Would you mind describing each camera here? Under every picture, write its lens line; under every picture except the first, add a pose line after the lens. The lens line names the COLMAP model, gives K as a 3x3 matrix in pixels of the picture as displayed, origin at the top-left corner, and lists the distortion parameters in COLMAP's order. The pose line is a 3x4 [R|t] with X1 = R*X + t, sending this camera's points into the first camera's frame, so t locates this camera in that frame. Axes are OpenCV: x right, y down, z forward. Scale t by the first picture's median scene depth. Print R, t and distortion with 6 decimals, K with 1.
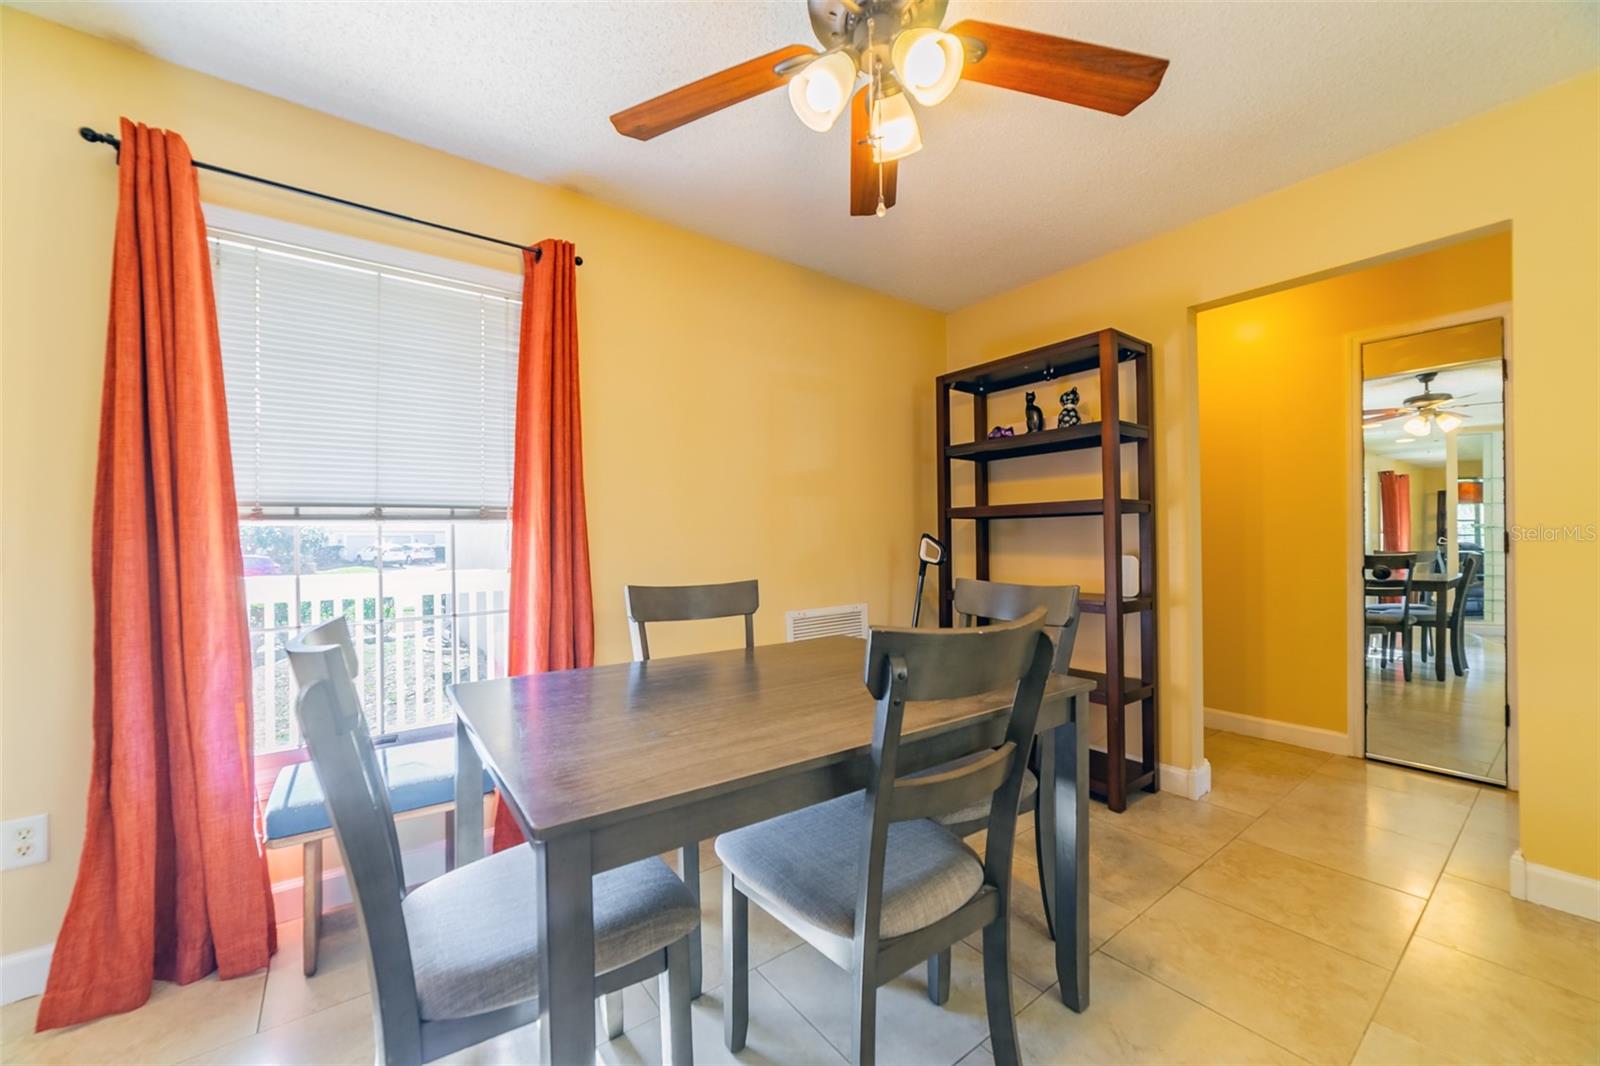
lens RADIAL K [[612.7, 0, 797.4], [0, 612.7, 541.8], [0, 0, 1]] dist [-0.017570, 0.006069]
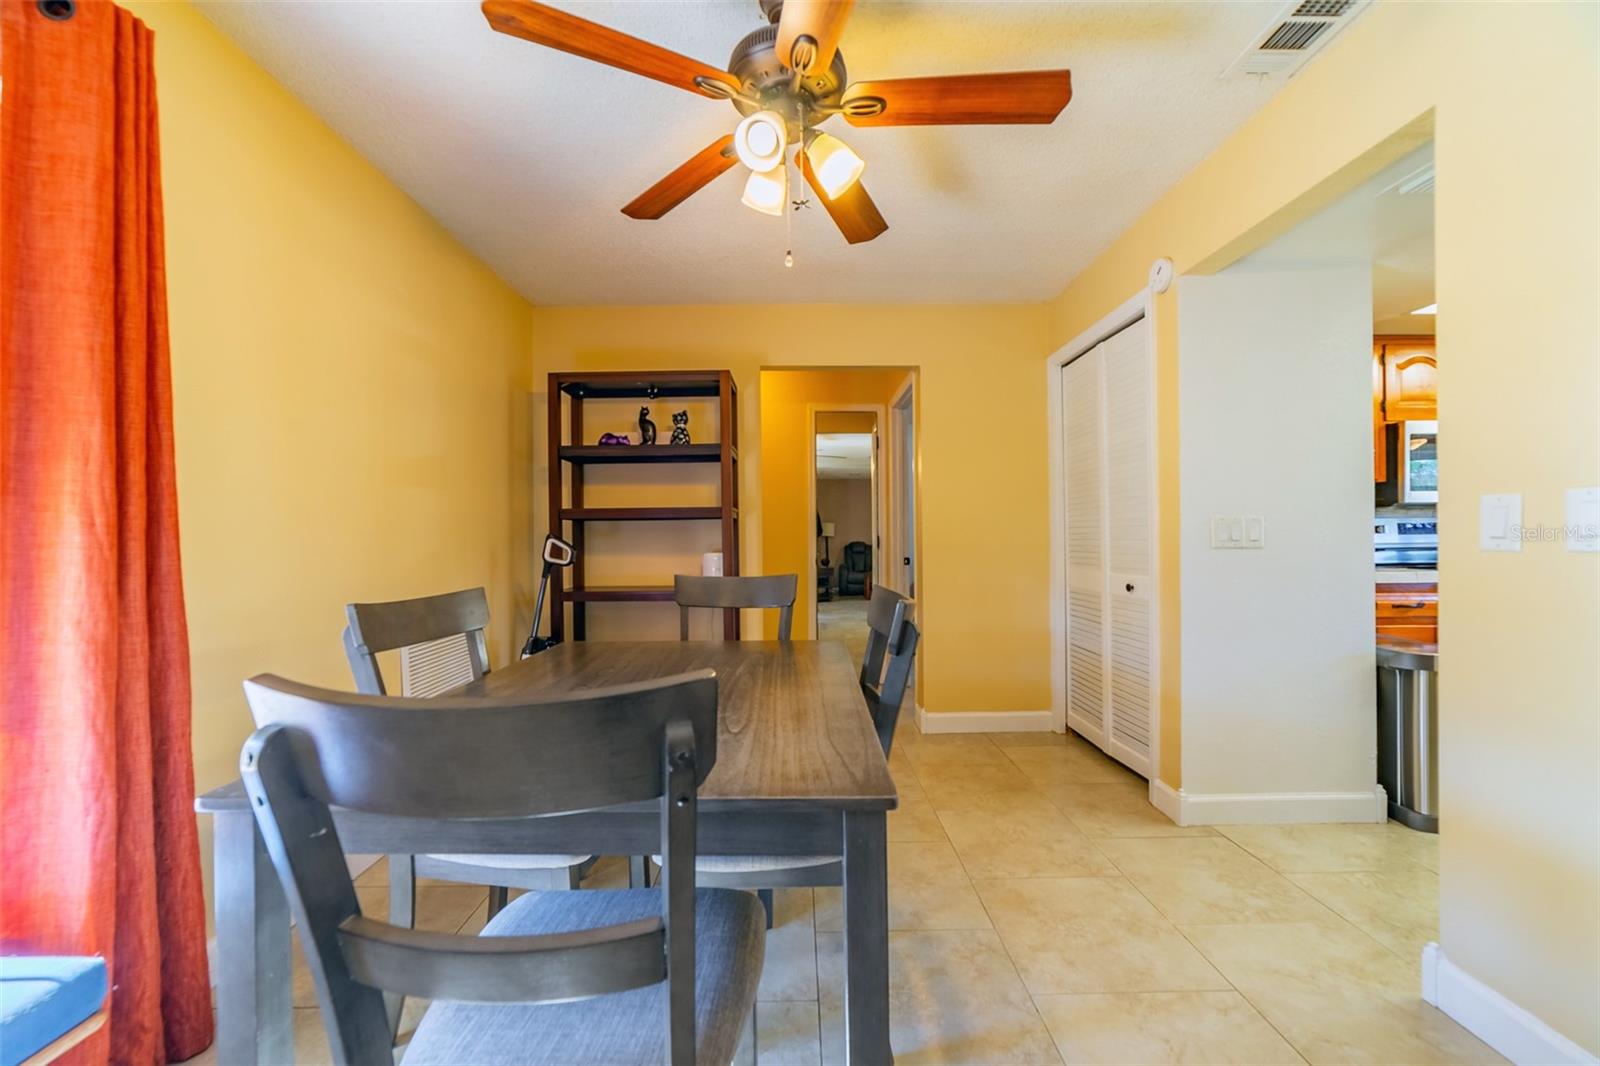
lens RADIAL K [[612.7, 0, 791.7], [0, 612.7, 536.3], [0, 0, 1]] dist [-0.017570, 0.006069]
pose [[0.598281, 0.003745, 0.801278, -0.402228], [0.010276, 0.999871, -0.012346, 0.006913], [-0.801221, 0.015620, 0.598165, 0.143157]]
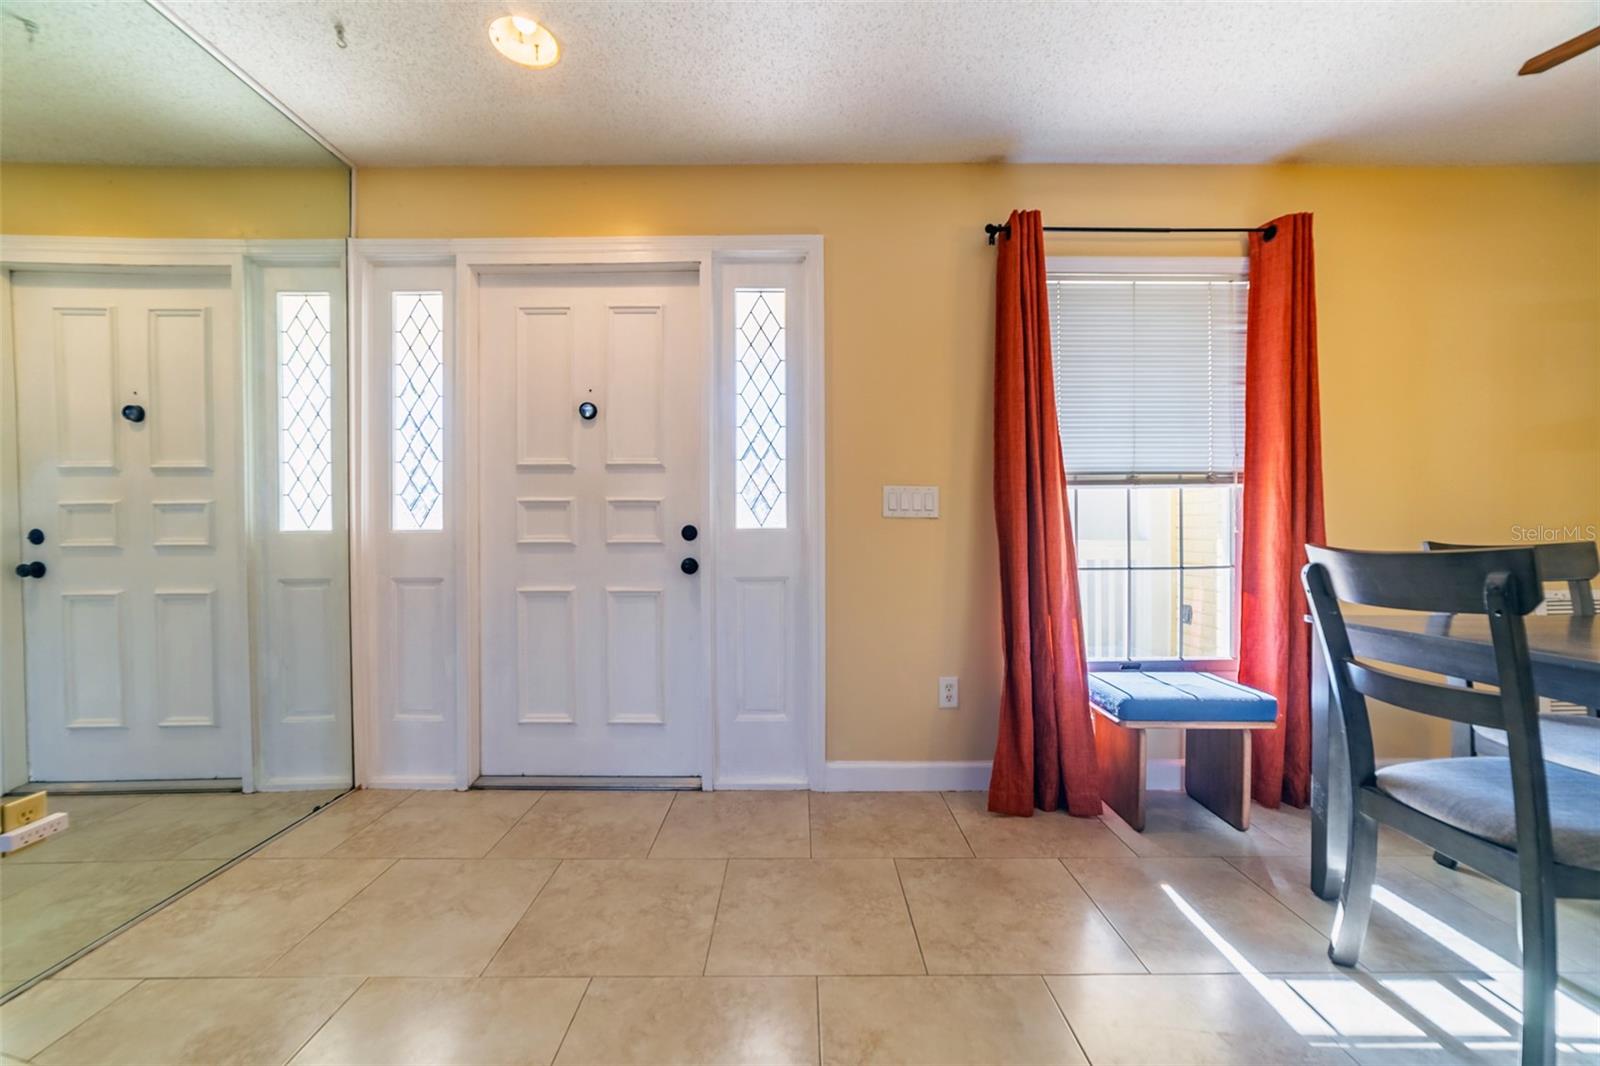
lens RADIAL K [[612.7, 0, 800.1], [0, 612.7, 534.4], [0, 0, 1]] dist [-0.017570, 0.006069]
pose [[0.801585, 0.013077, -0.597738, -0.383500], [-0.007347, 0.999901, 0.012023, 0.041767], [0.597836, -0.005246, 0.801601, -0.296459]]
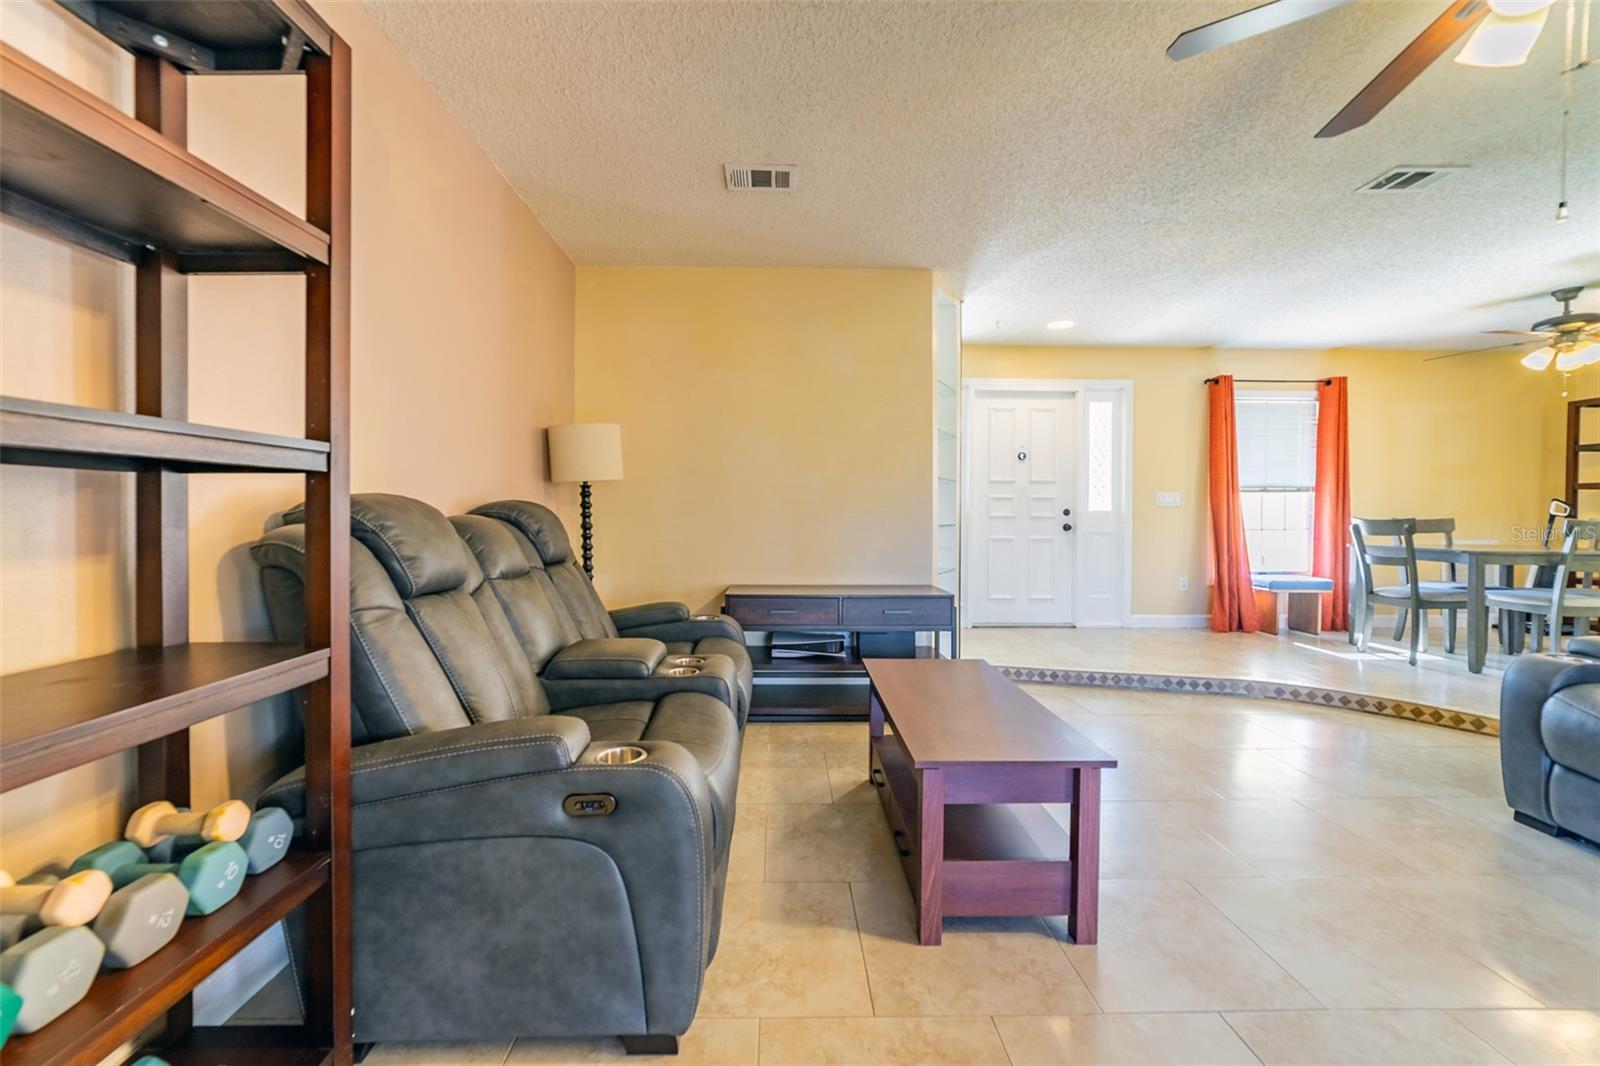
lens RADIAL K [[612.7, 0, 805.9], [0, 612.7, 522.7], [0, 0, 1]] dist [-0.017570, 0.006069]
pose [[0.814162, 0.026581, -0.580029, -0.609613], [-0.013473, 0.999547, 0.026896, 0.043560], [0.580481, -0.014083, 0.814152, -1.891717]]
